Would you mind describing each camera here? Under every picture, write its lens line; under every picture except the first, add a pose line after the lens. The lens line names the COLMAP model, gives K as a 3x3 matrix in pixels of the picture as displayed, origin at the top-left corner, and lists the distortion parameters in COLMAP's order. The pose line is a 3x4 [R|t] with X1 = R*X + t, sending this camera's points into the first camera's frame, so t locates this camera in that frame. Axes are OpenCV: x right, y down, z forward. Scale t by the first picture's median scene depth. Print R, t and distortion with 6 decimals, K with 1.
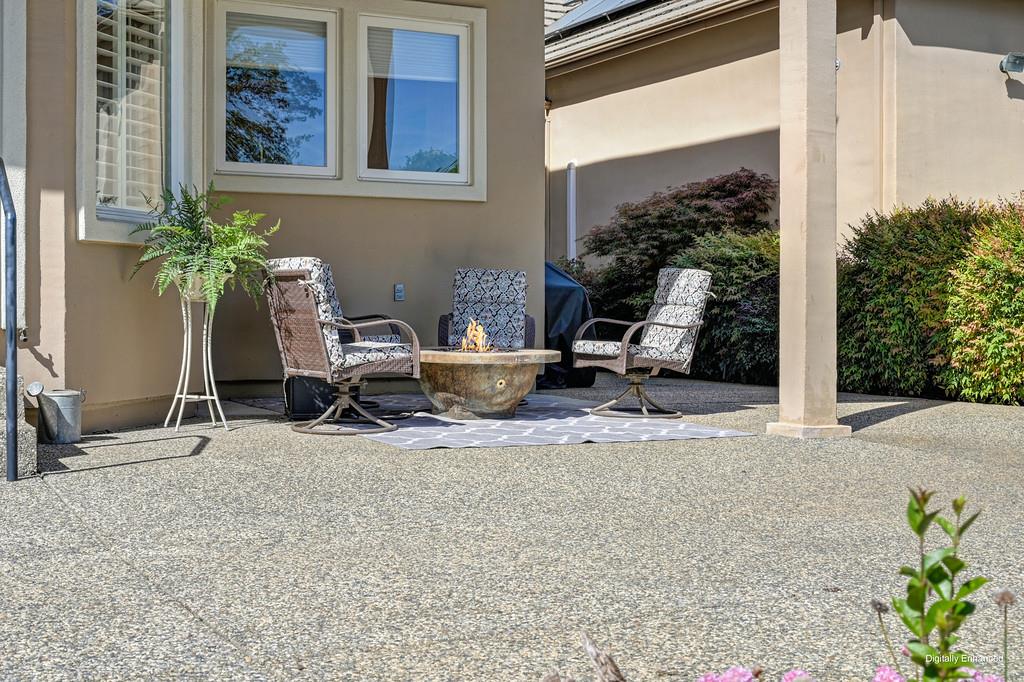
lens RADIAL K [[1376.9, 0, 512.1], [0, 1376.9, 338.8], [0, 0, 1]] dist [0.008585, 0.000000]
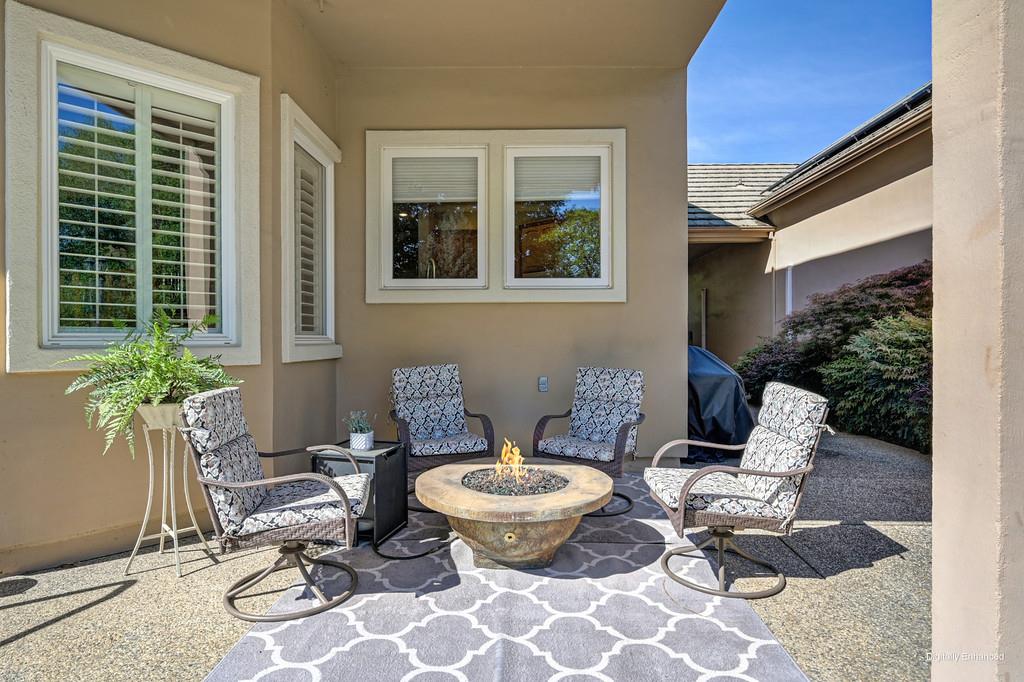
lens RADIAL K [[564.8, 0, 512.1], [0, 564.8, 346.8], [0, 0, 1]] dist [-0.002221, 0.001433]
pose [[0.879885, 0.003015, -0.475178, 0.109273], [-0.006883, 0.999956, -0.006401, -0.056107], [0.475137, 0.008903, 0.879867, 0.518662]]
